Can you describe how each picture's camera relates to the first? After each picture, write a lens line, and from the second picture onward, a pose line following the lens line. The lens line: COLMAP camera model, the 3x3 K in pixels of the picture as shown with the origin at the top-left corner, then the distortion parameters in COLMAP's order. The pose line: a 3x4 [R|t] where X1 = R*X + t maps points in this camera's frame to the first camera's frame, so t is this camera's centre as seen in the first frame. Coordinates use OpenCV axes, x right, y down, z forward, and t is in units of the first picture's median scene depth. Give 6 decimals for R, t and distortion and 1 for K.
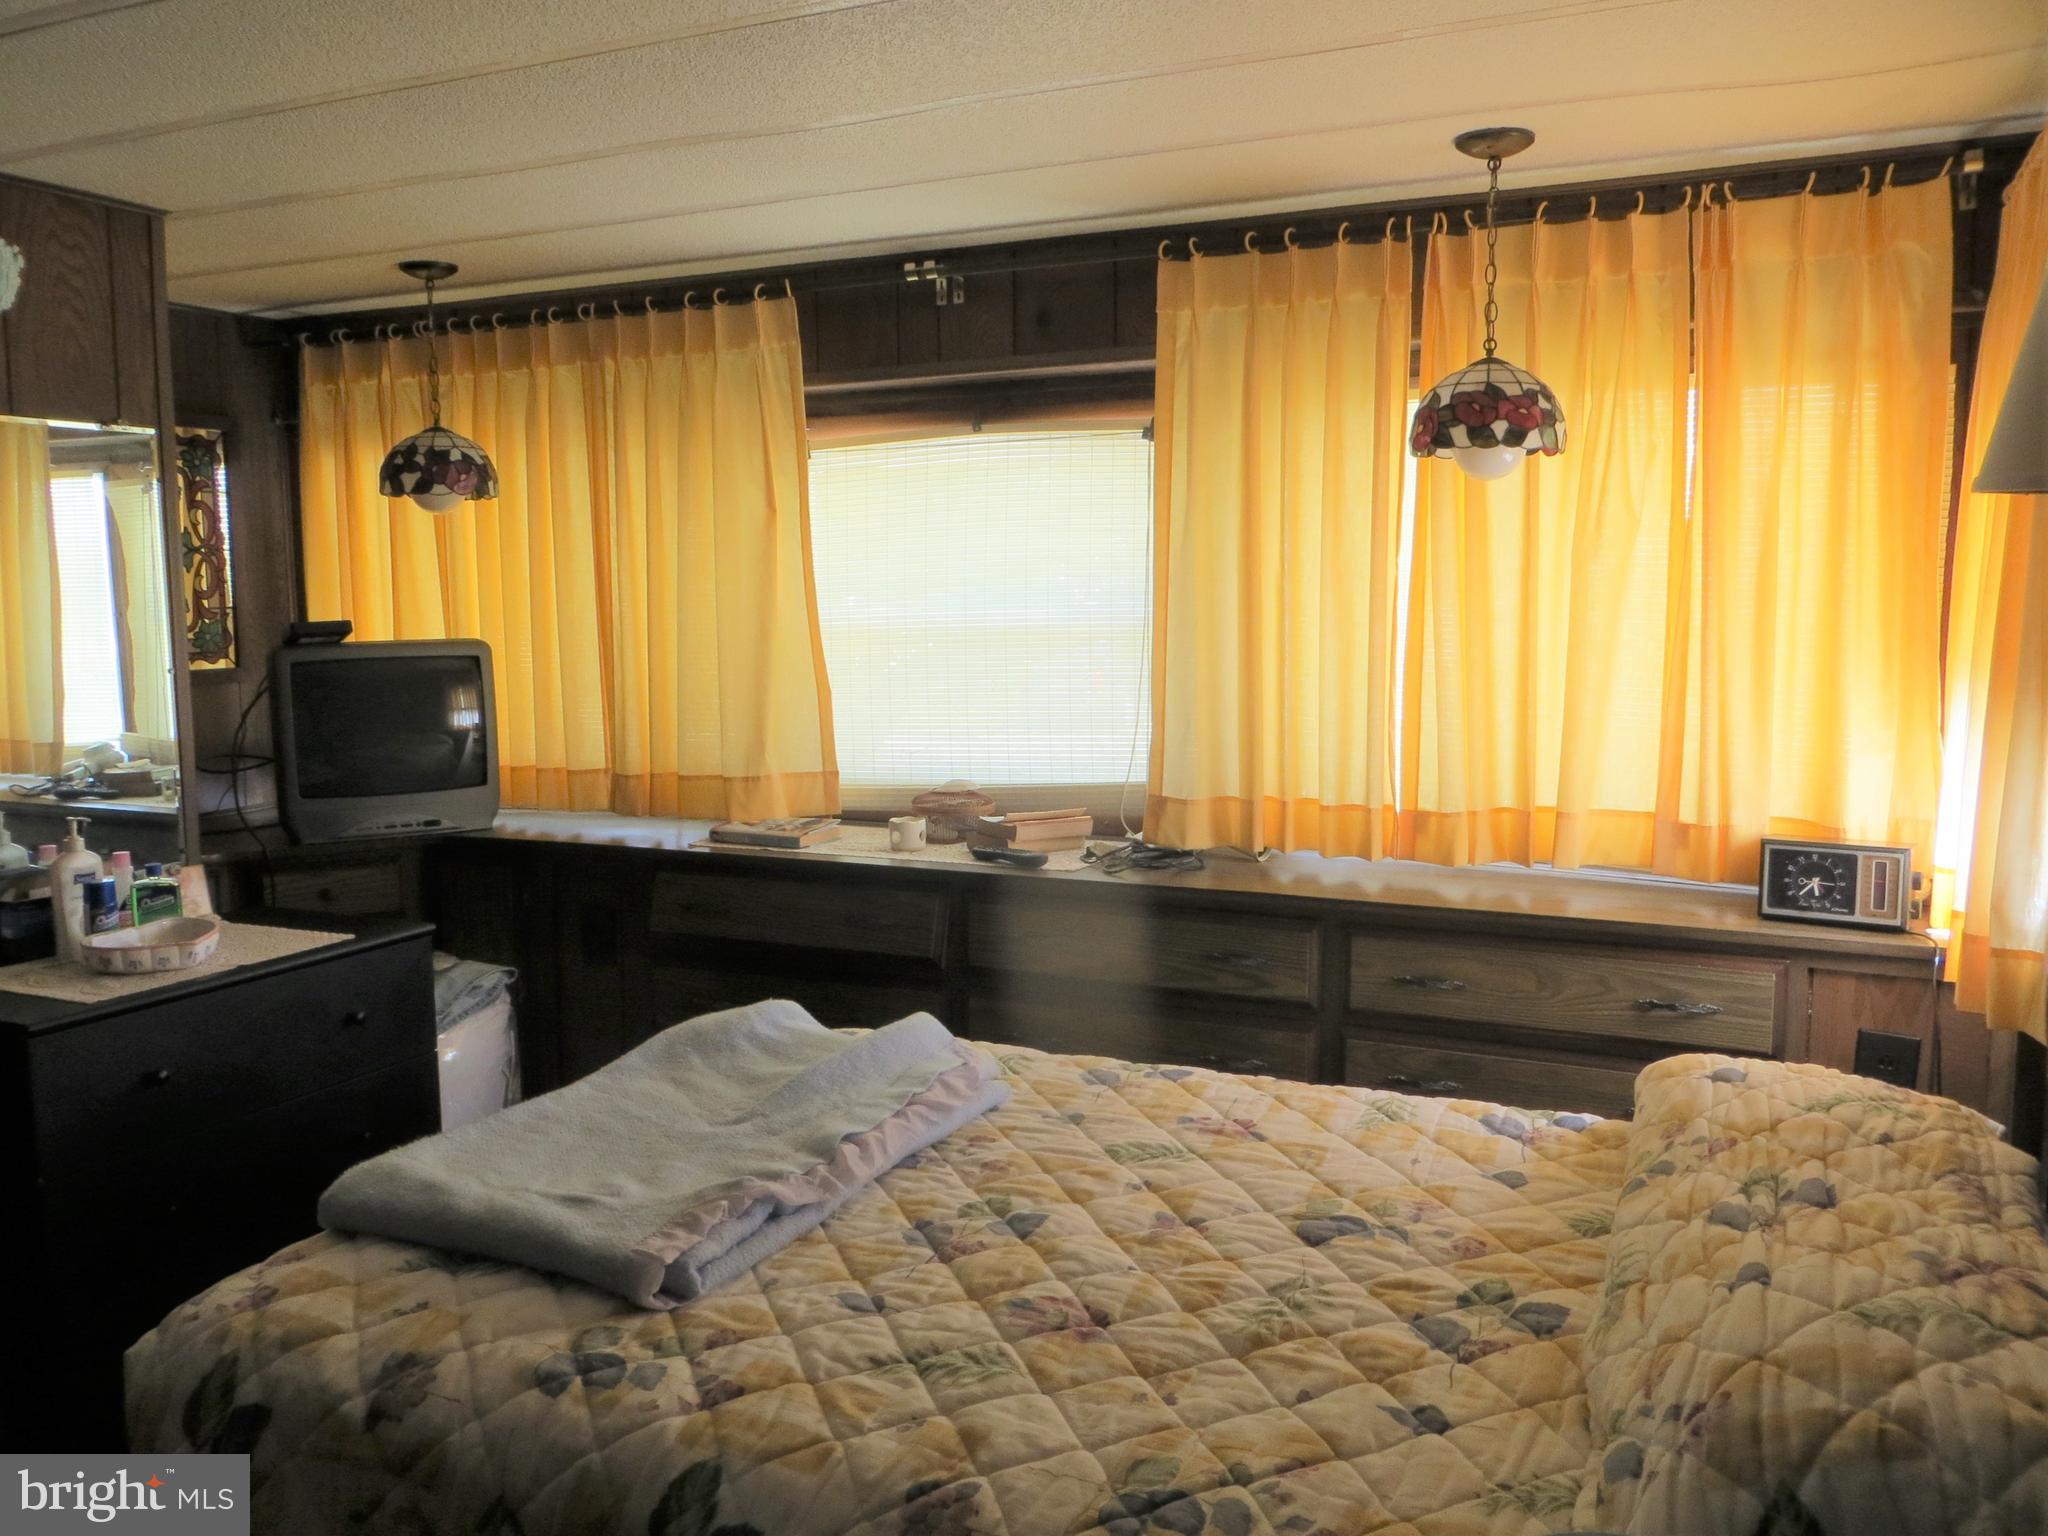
lens RADIAL K [[1628.7, 0, 1024.0], [0, 1628.7, 768.0], [0, 0, 1]] dist [-0.040741, 0.000202]
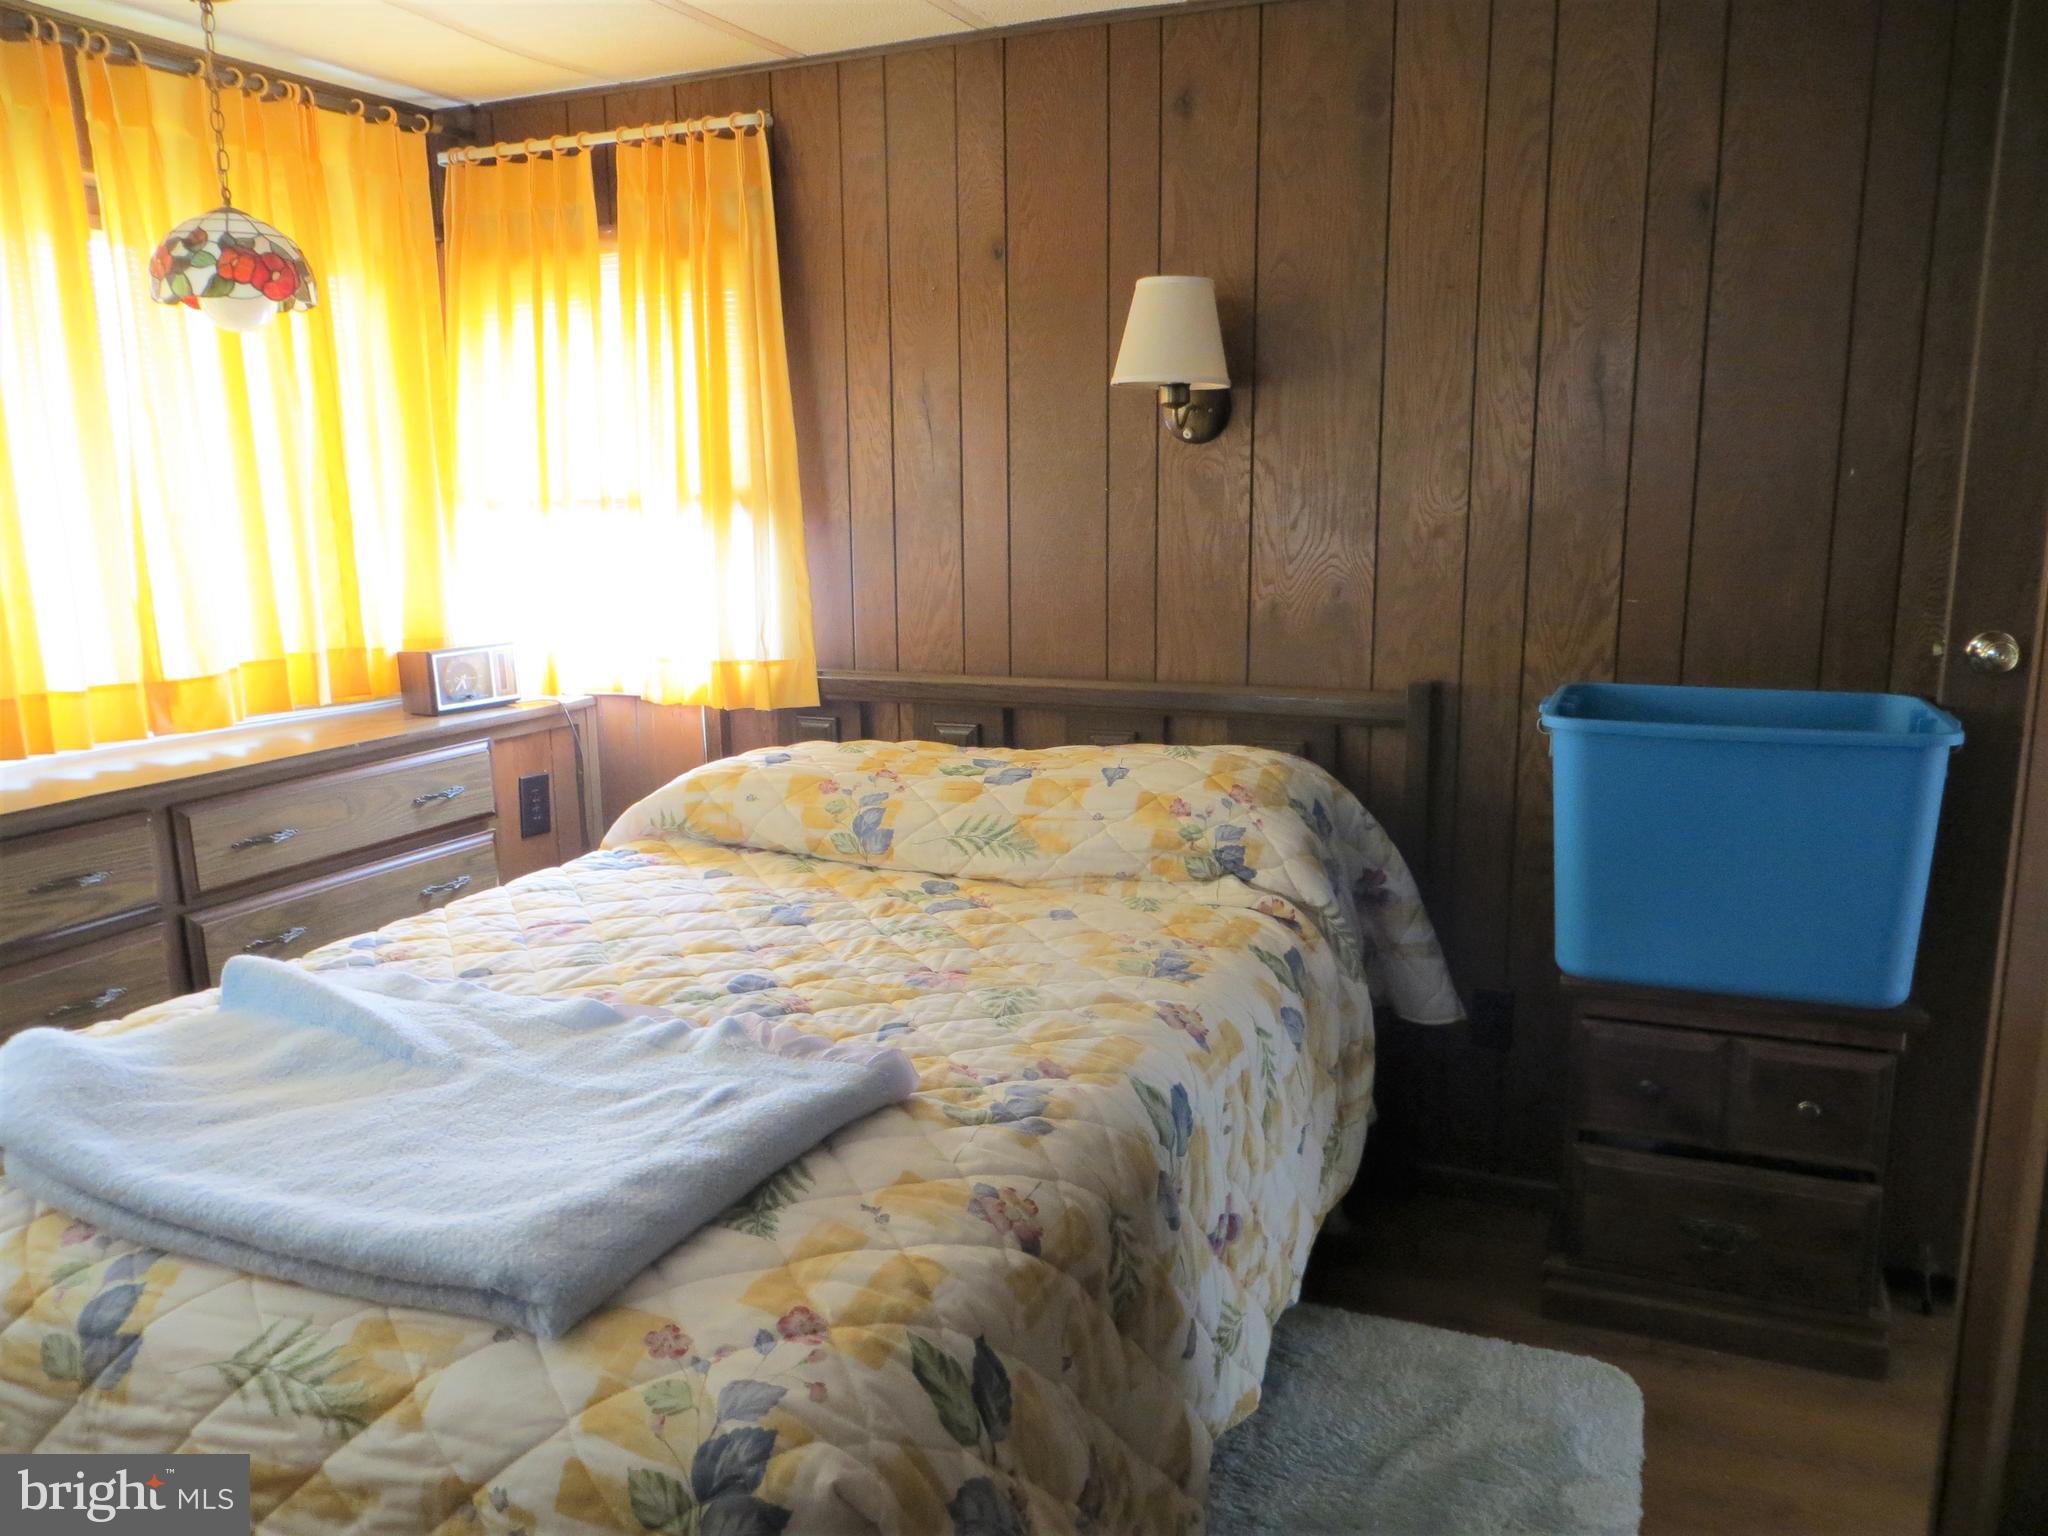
lens RADIAL K [[1526.4, 0, 1024.0], [0, 1526.4, 768.0], [0, 0, 1]] dist [-0.007977, 0.001018]
pose [[0.028335, -0.210346, 0.977216, -0.963136], [0.117004, 0.971586, 0.205742, -0.075357], [-0.992727, 0.108508, 0.052141, 0.657647]]
